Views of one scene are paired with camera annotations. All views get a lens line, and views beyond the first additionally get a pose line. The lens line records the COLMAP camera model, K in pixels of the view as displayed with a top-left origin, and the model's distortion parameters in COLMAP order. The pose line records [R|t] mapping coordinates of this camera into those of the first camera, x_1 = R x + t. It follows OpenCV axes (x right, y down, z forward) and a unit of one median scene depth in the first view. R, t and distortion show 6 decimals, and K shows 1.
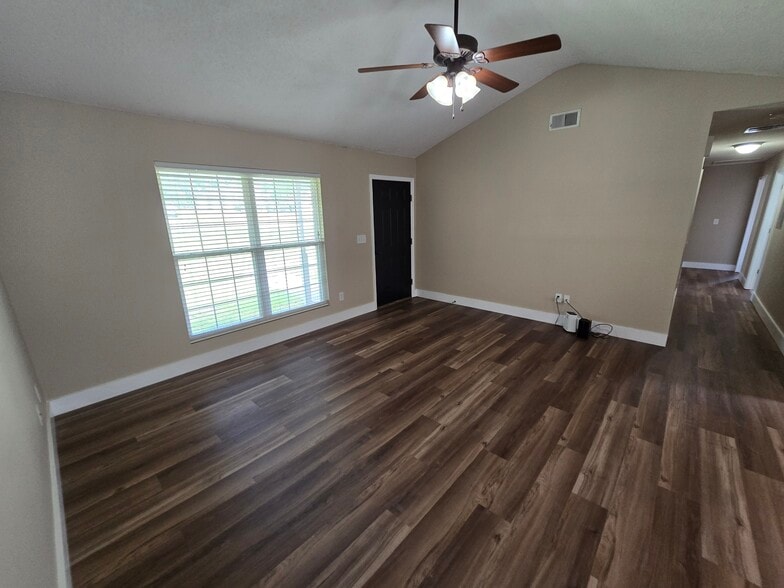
lens RADIAL K [[319.9, 0, 394.9], [0, 319.9, 295.5], [0, 0, 1]] dist [-0.001560, 0.000316]
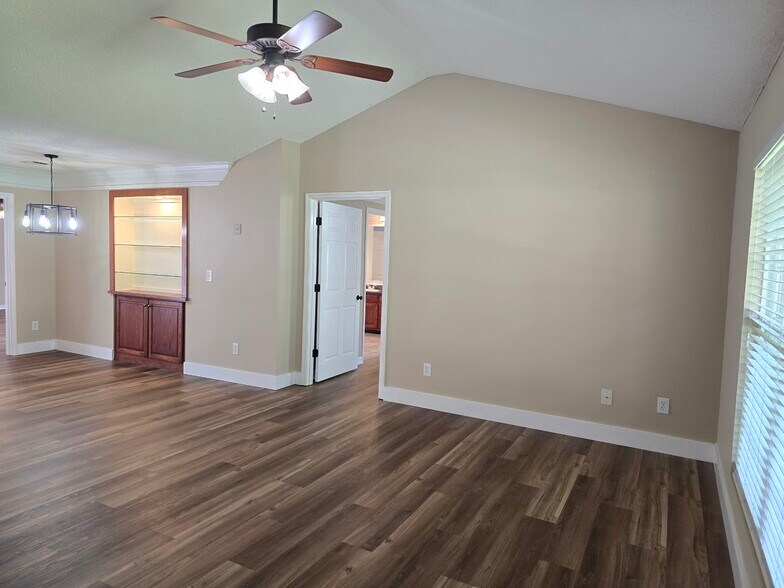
lens RADIAL K [[526.7, 0, 390.5], [0, 526.7, 291.6], [0, 0, 1]] dist [0.044887, -0.031862]
pose [[-0.970638, 0.005609, -0.240478, 0.155234], [-0.074190, 0.944009, 0.321470, -0.420700], [0.228816, 0.329872, -0.915875, 1.703101]]
